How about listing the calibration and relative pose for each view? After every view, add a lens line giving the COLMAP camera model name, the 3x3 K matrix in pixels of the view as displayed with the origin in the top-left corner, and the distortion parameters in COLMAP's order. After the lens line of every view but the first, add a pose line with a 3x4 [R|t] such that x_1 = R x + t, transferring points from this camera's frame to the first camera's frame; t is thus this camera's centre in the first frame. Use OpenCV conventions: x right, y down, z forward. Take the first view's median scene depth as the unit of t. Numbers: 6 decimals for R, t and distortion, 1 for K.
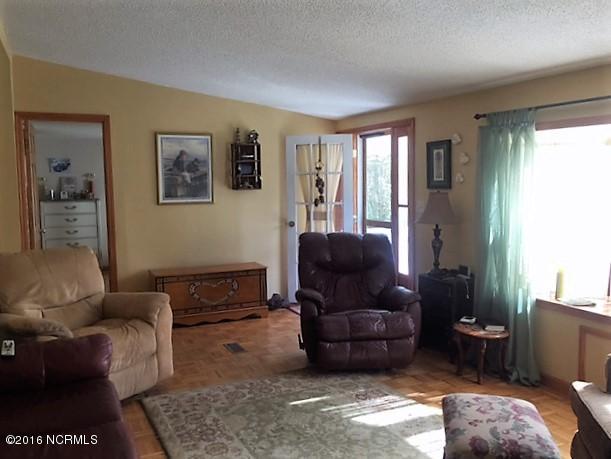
lens RADIAL K [[552.9, 0, 305.5], [0, 552.9, 229.5], [0, 0, 1]] dist [0.089493, -0.002293]
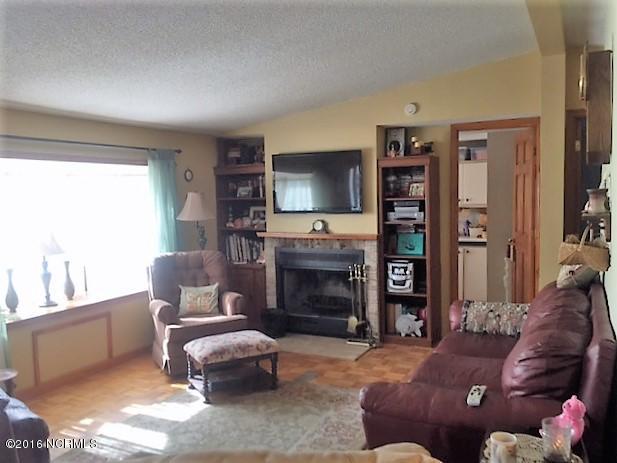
lens RADIAL K [[558.4, 0, 308.5], [0, 558.4, 231.5], [0, 0, 1]] dist [0.089493, -0.002293]
pose [[-0.622868, -0.024561, 0.781941, -0.808069], [0.103874, 0.988061, 0.113778, -0.110893], [-0.775400, 0.152093, -0.612880, 1.317334]]
